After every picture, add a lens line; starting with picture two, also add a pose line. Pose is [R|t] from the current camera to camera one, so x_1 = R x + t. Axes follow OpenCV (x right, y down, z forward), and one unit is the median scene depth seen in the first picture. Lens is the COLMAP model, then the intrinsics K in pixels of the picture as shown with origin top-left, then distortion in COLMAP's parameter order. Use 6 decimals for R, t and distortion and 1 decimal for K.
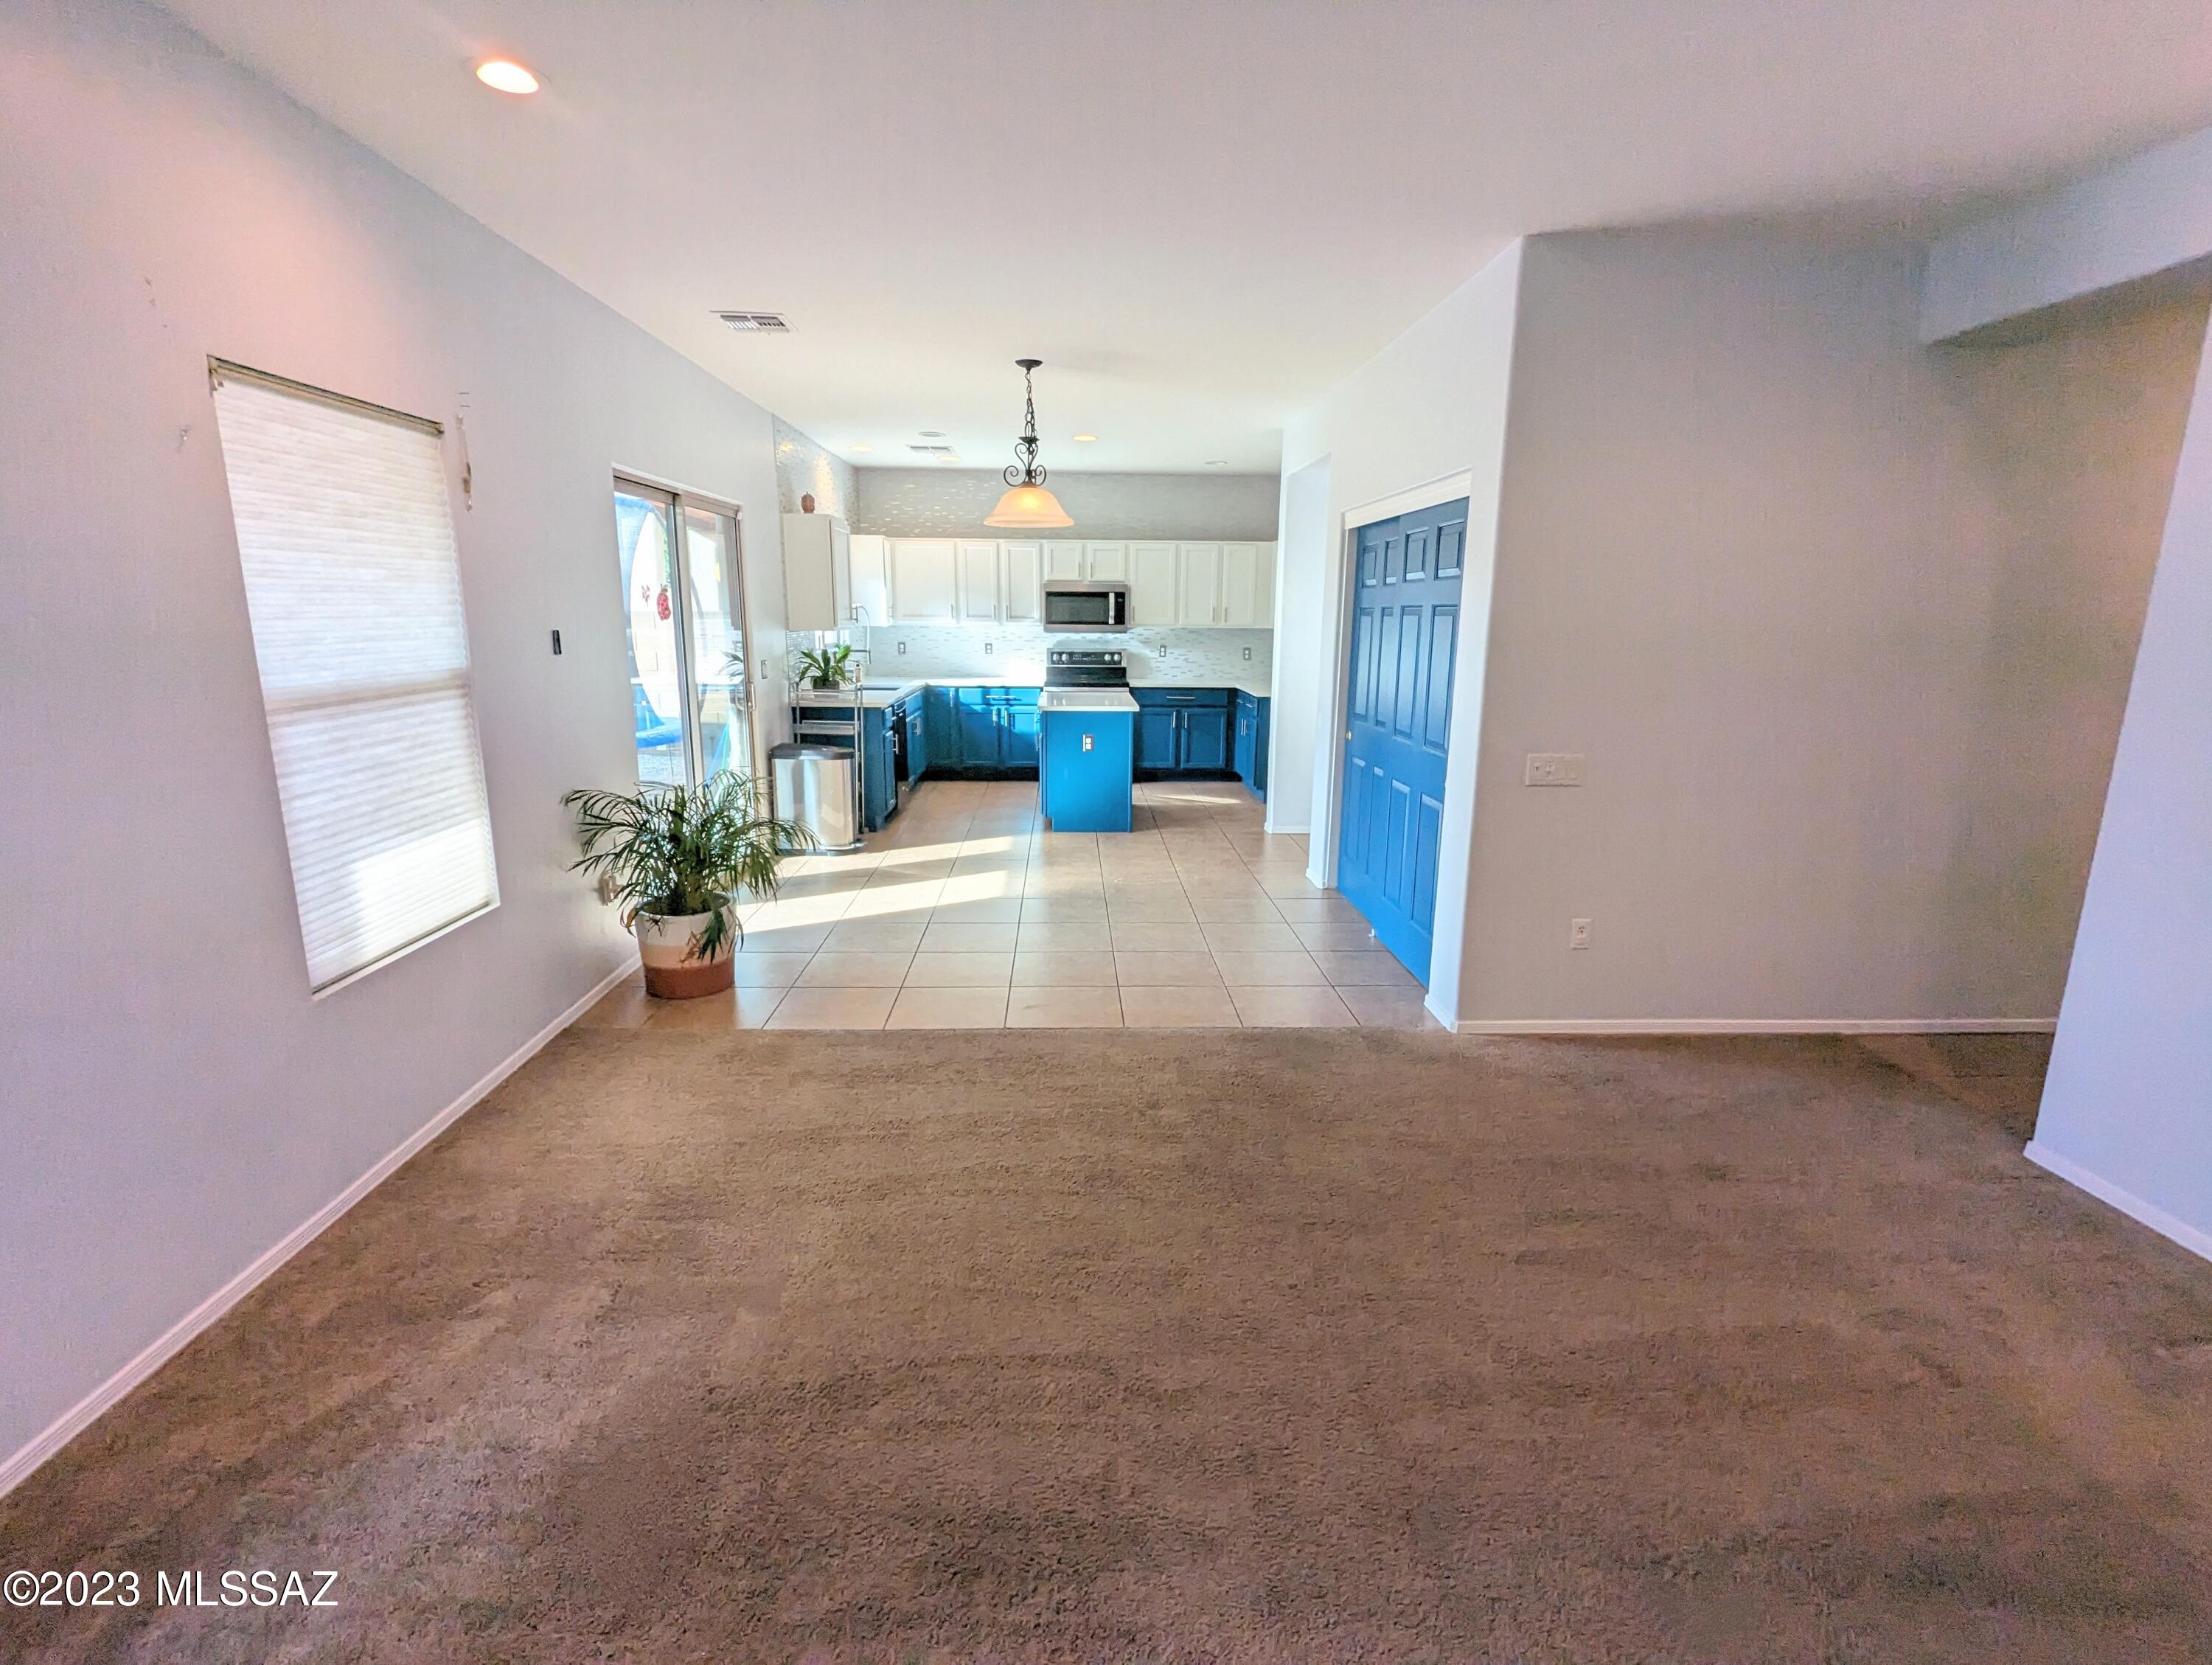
lens RADIAL K [[1047.0, 0, 1102.3], [0, 1047.0, 837.3], [0, 0, 1]] dist [0.001184, -0.001403]
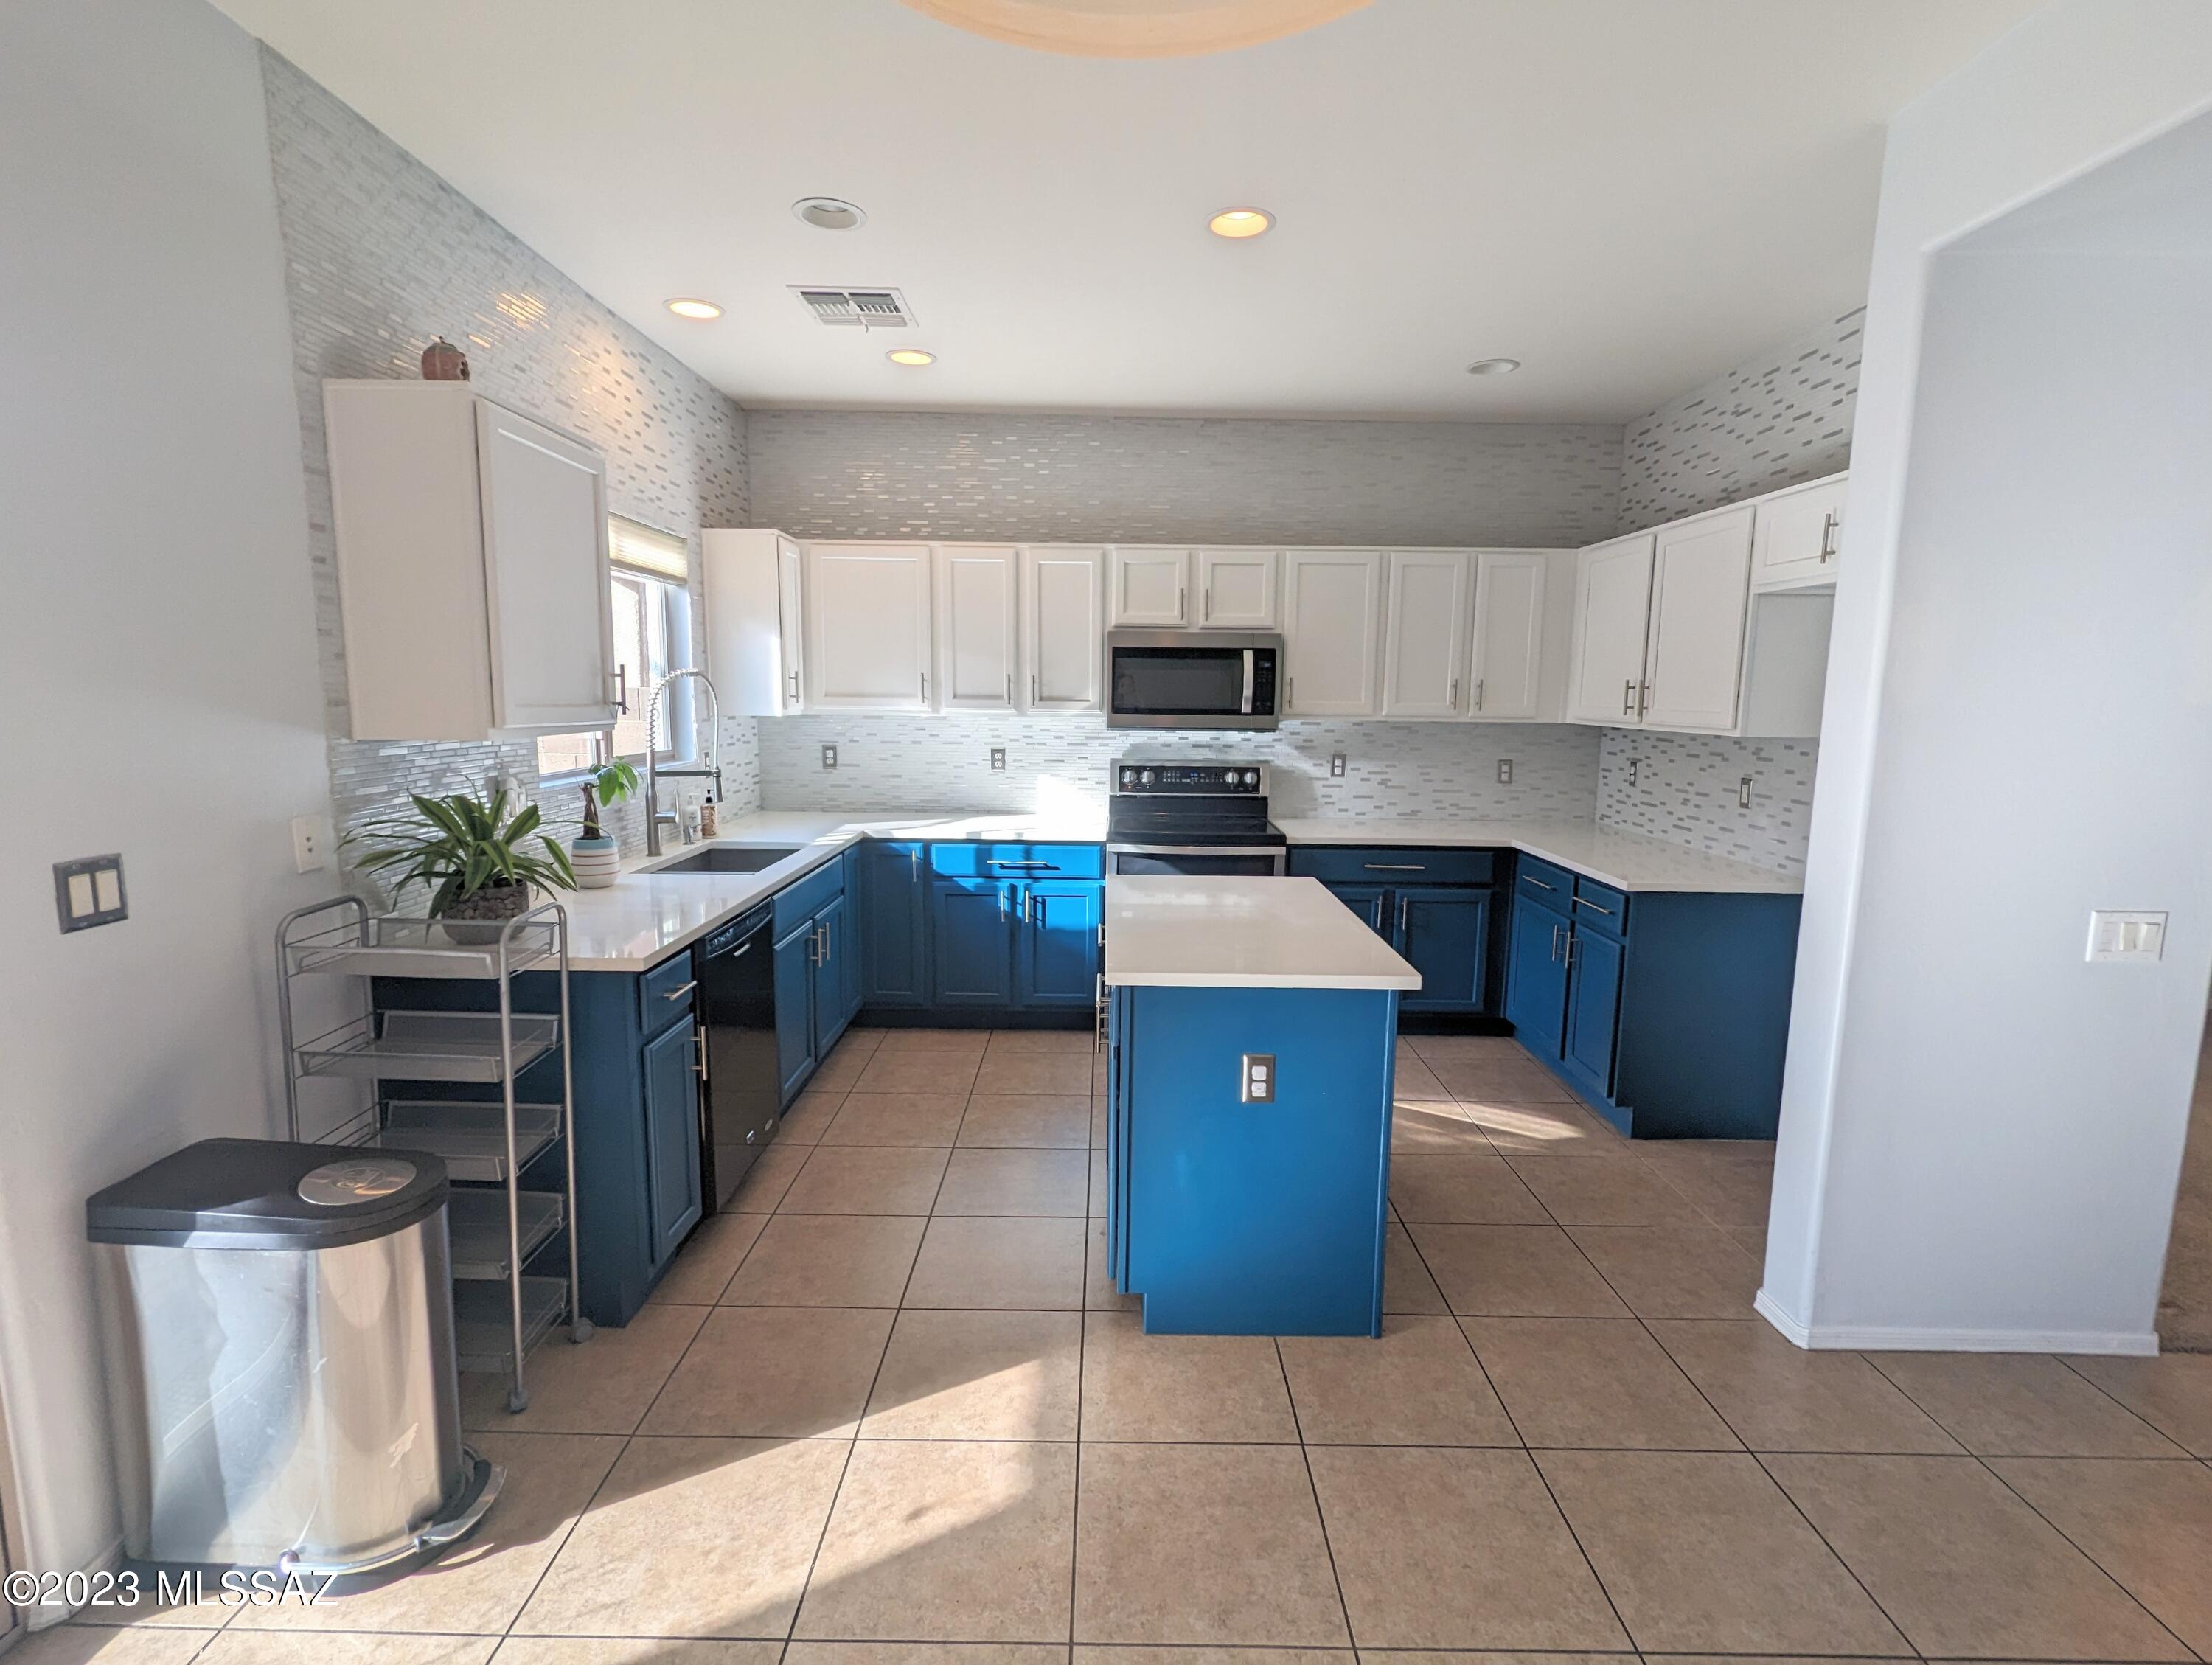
lens RADIAL K [[1047.0, 0, 1100.0], [0, 1047.0, 833.6], [0, 0, 1]] dist [0.001184, -0.001403]
pose [[0.999108, 0.009730, -0.041098, -0.054459], [-0.012889, 0.996923, -0.077317, -0.153639], [0.040220, 0.077778, 0.996159, 0.726051]]
